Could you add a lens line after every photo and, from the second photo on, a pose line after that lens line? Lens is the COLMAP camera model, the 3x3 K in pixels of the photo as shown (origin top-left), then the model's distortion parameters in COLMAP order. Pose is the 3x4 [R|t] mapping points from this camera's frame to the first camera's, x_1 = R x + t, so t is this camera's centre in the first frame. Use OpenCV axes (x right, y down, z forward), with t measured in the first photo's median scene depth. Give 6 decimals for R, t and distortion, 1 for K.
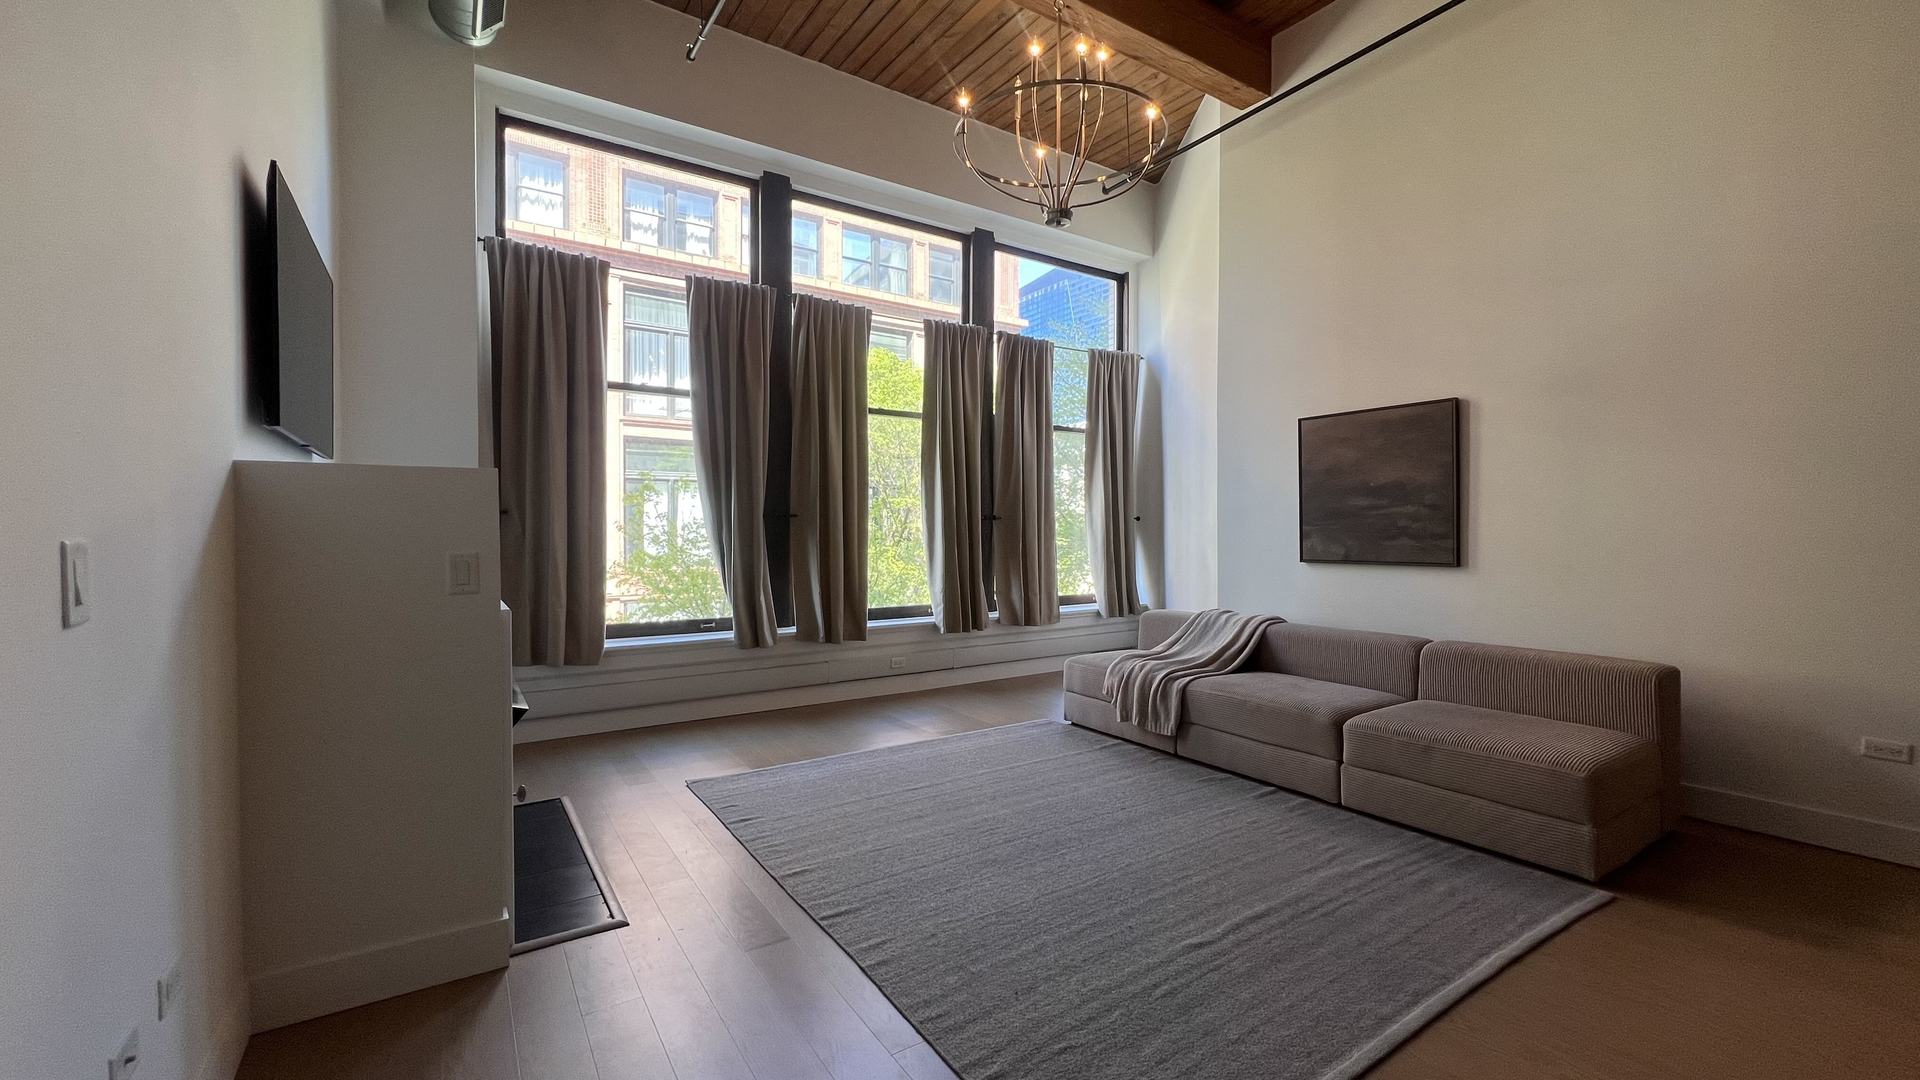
lens RADIAL K [[773.2, 0, 956.1], [0, 773.2, 536.4], [0, 0, 1]] dist [0.000077, -0.000123]
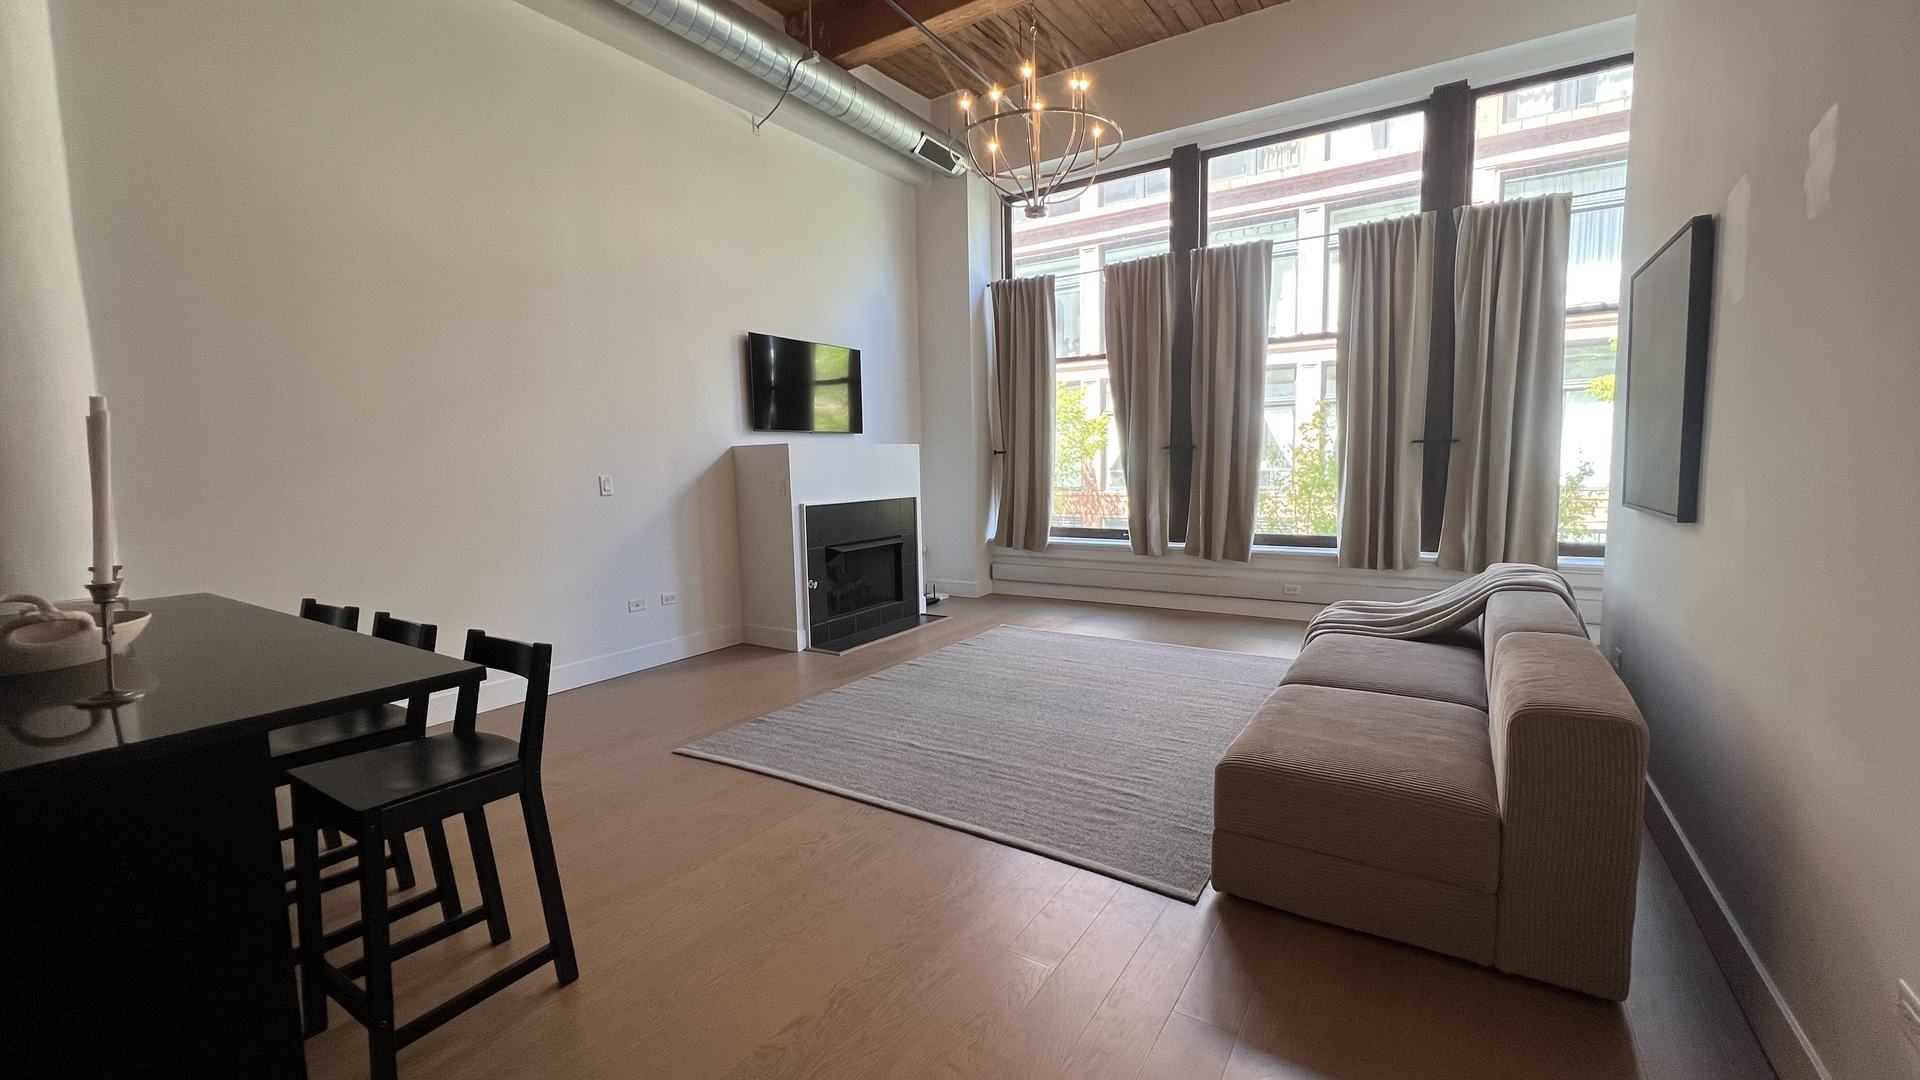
lens RADIAL K [[773.2, 0, 954.8], [0, 773.2, 534.3], [0, 0, 1]] dist [0.000077, -0.000123]
pose [[0.393178, 0.079913, -0.915983, 0.767276], [0.011911, 0.995690, 0.091980, -0.008457], [0.919385, -0.047074, 0.390532, 0.229321]]
